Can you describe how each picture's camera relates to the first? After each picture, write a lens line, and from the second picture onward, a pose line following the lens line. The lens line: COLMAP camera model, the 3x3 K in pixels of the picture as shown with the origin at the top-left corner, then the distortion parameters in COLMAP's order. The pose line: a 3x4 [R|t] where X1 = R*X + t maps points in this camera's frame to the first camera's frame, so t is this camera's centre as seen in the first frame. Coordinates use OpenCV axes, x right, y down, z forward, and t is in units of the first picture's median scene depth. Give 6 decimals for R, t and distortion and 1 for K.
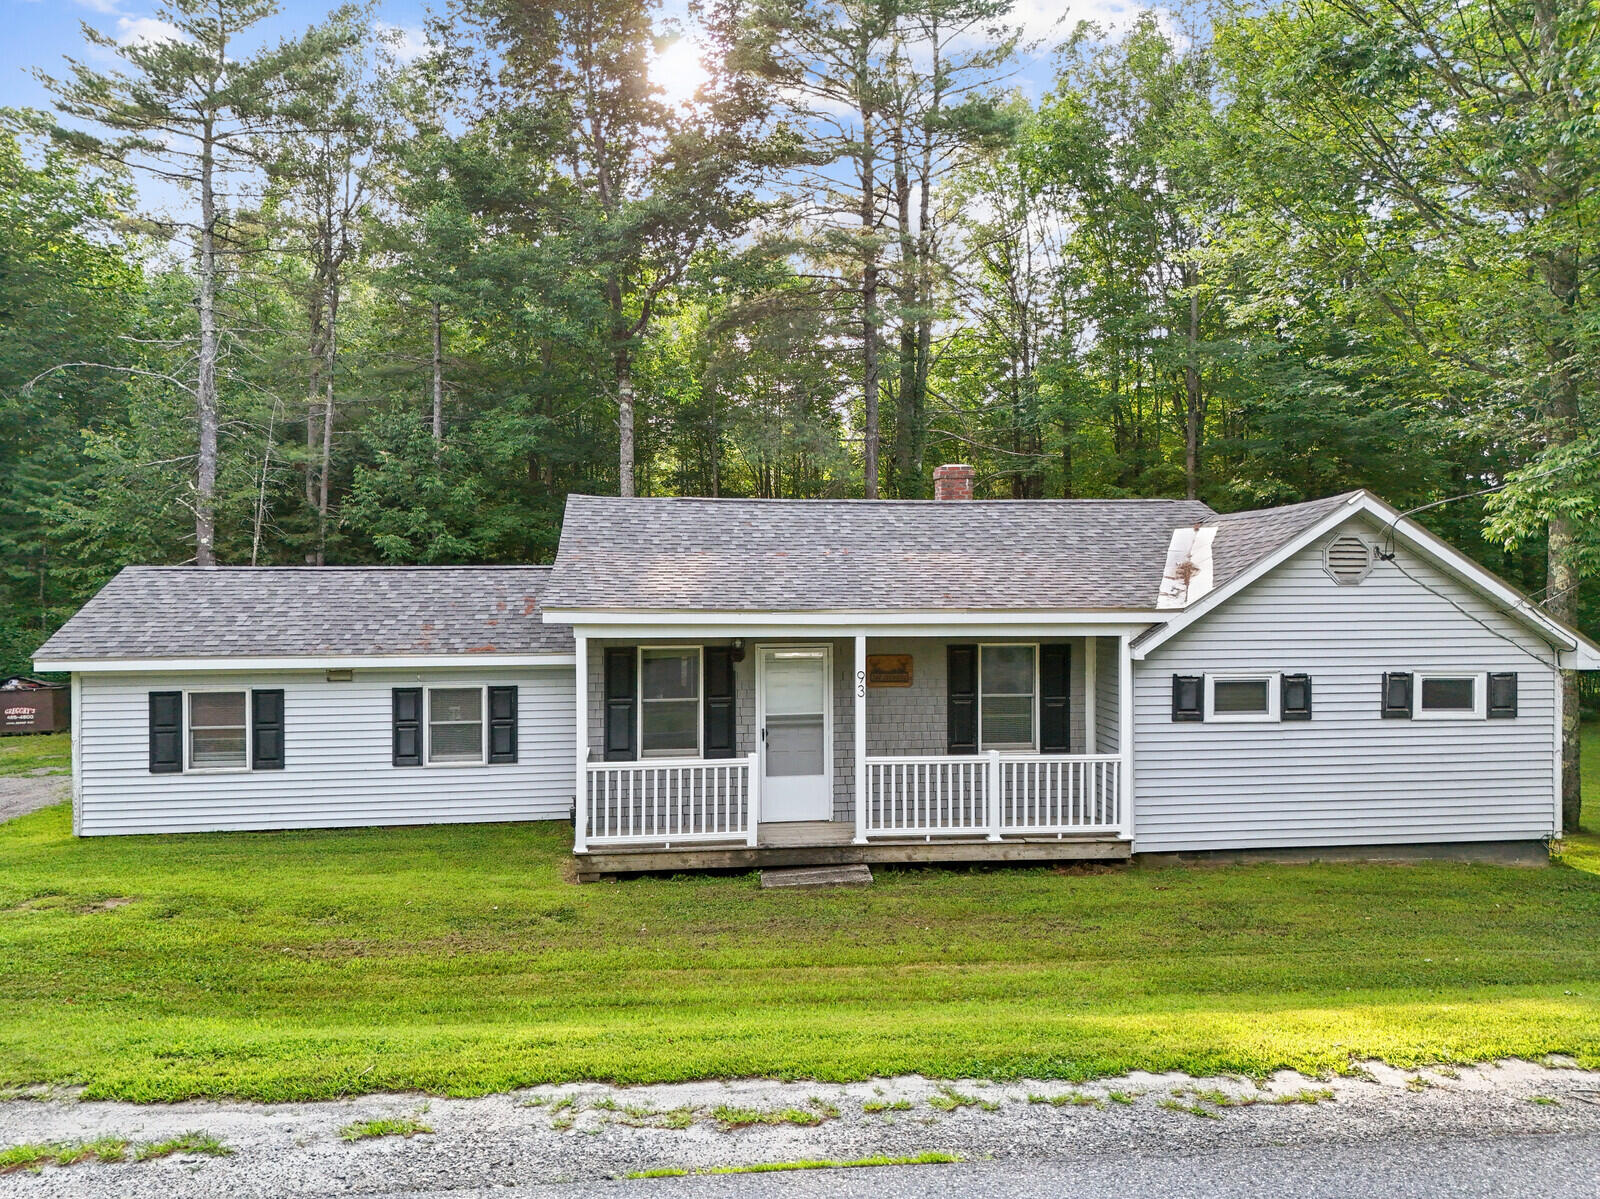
lens RADIAL K [[1204.1, 0, 791.9], [0, 1204.1, 521.4], [0, 0, 1]] dist [0.113532, -0.124621]
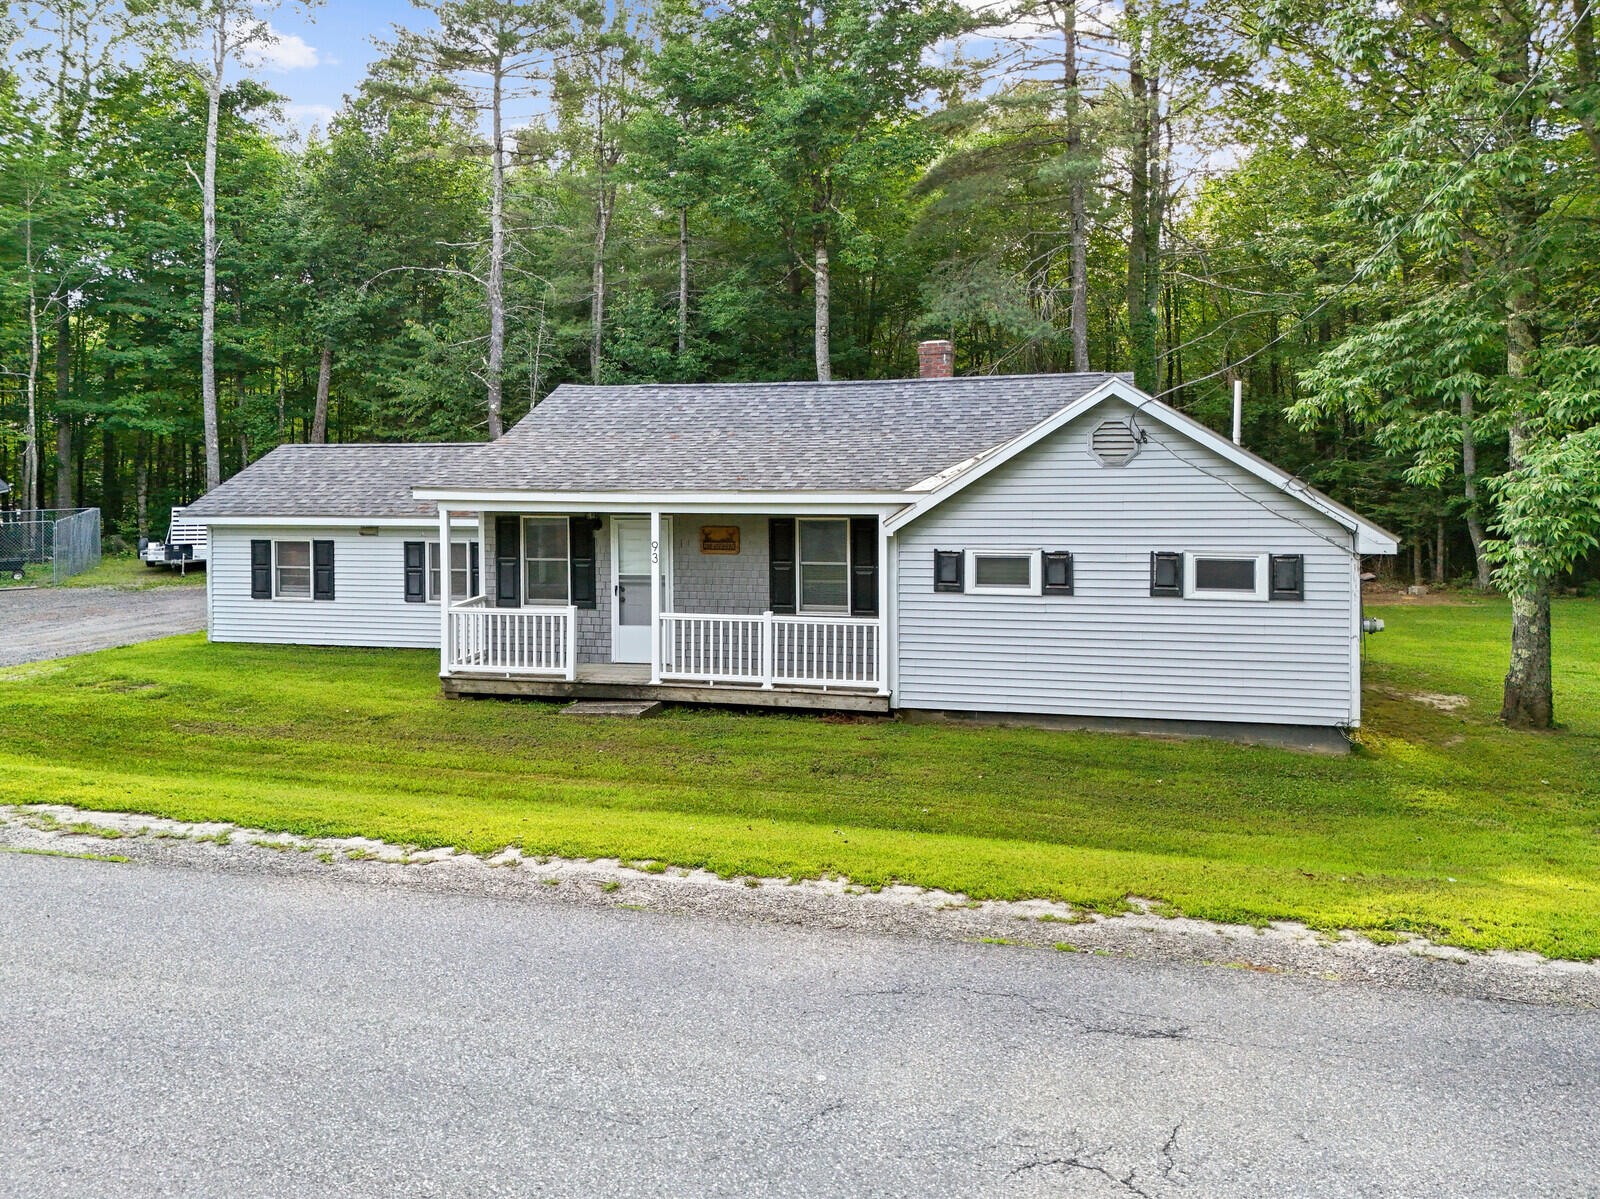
lens RADIAL K [[1236.0, 0, 797.2], [0, 1236.0, 411.2], [0, 0, 1]] dist [0.062152, -0.000074]
pose [[0.931469, -0.012412, -0.363609, 0.594977], [0.027936, 0.998907, 0.037464, -0.042470], [0.362746, -0.045054, 0.930798, -0.072460]]
